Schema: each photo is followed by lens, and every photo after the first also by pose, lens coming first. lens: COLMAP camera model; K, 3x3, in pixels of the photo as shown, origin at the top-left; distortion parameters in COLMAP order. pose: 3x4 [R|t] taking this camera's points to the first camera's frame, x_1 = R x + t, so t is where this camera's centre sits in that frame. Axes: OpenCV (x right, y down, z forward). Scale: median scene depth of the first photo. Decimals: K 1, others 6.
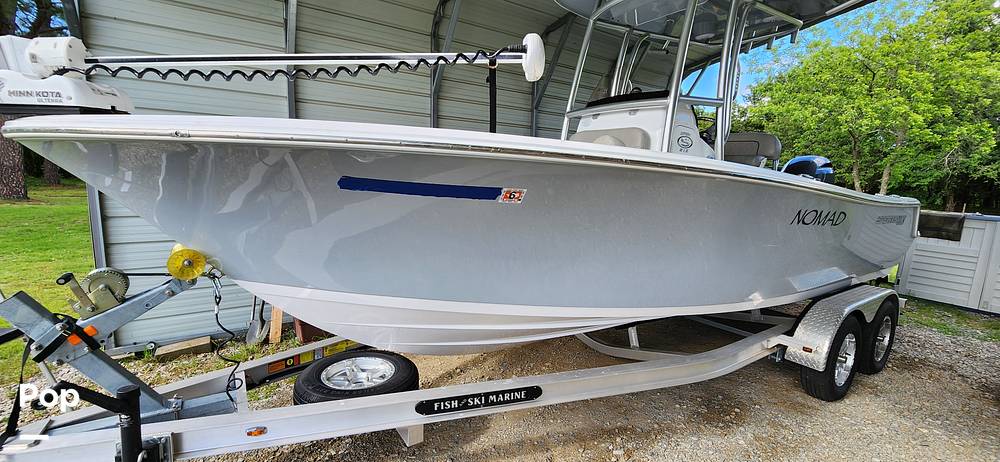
lens RADIAL K [[414.2, 0, 502.2], [0, 414.2, 238.0], [0, 0, 1]] dist [-0.001859, -0.000313]
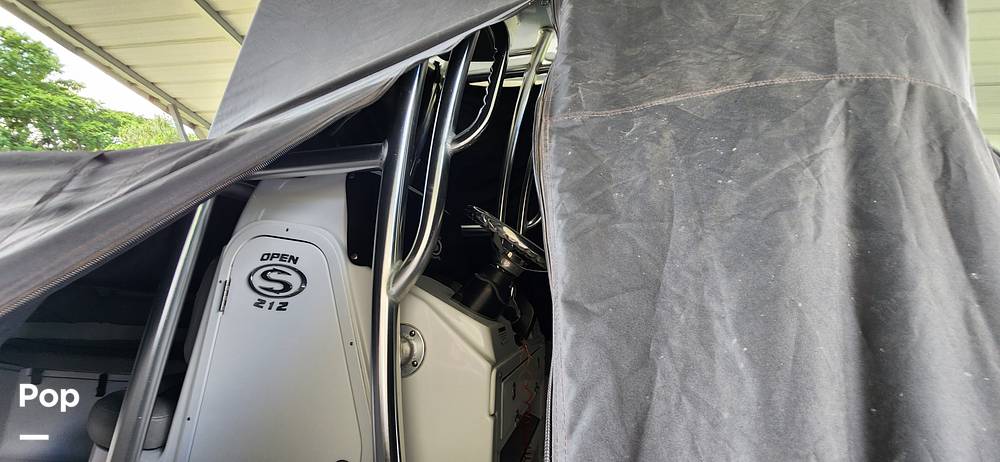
lens RADIAL K [[411.3, 0, 500.3], [0, 411.3, 235.5], [0, 0, 1]] dist [-0.002376, -0.000270]
pose [[0.686693, -0.087695, -0.721639, 0.863493], [-0.154477, 0.952421, -0.262736, -0.218146], [0.710345, 0.291896, 0.640474, 0.951462]]
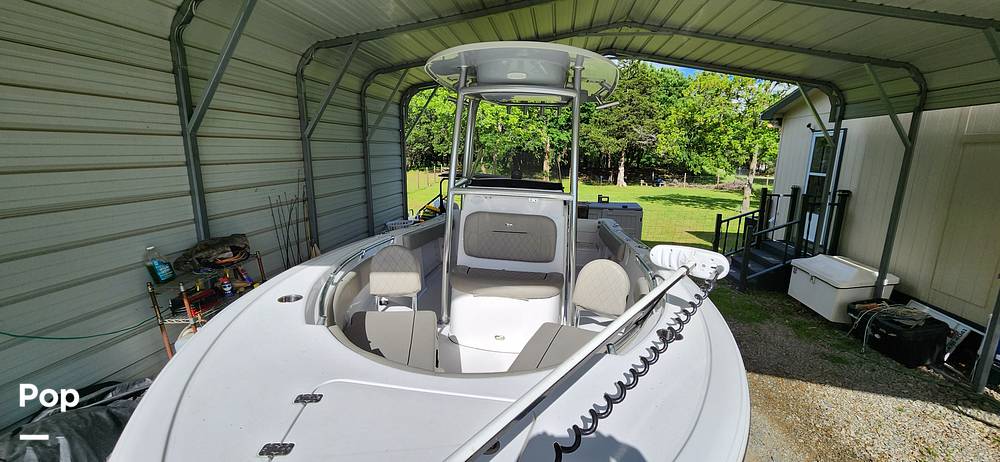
lens RADIAL K [[411.3, 0, 500.3], [0, 411.3, 235.5], [0, 0, 1]] dist [-0.002376, -0.000270]
pose [[0.667290, -0.168997, 0.725371, -0.608259], [0.107457, 0.985573, 0.130766, -0.390586], [-0.737005, -0.009312, 0.675823, 0.340035]]
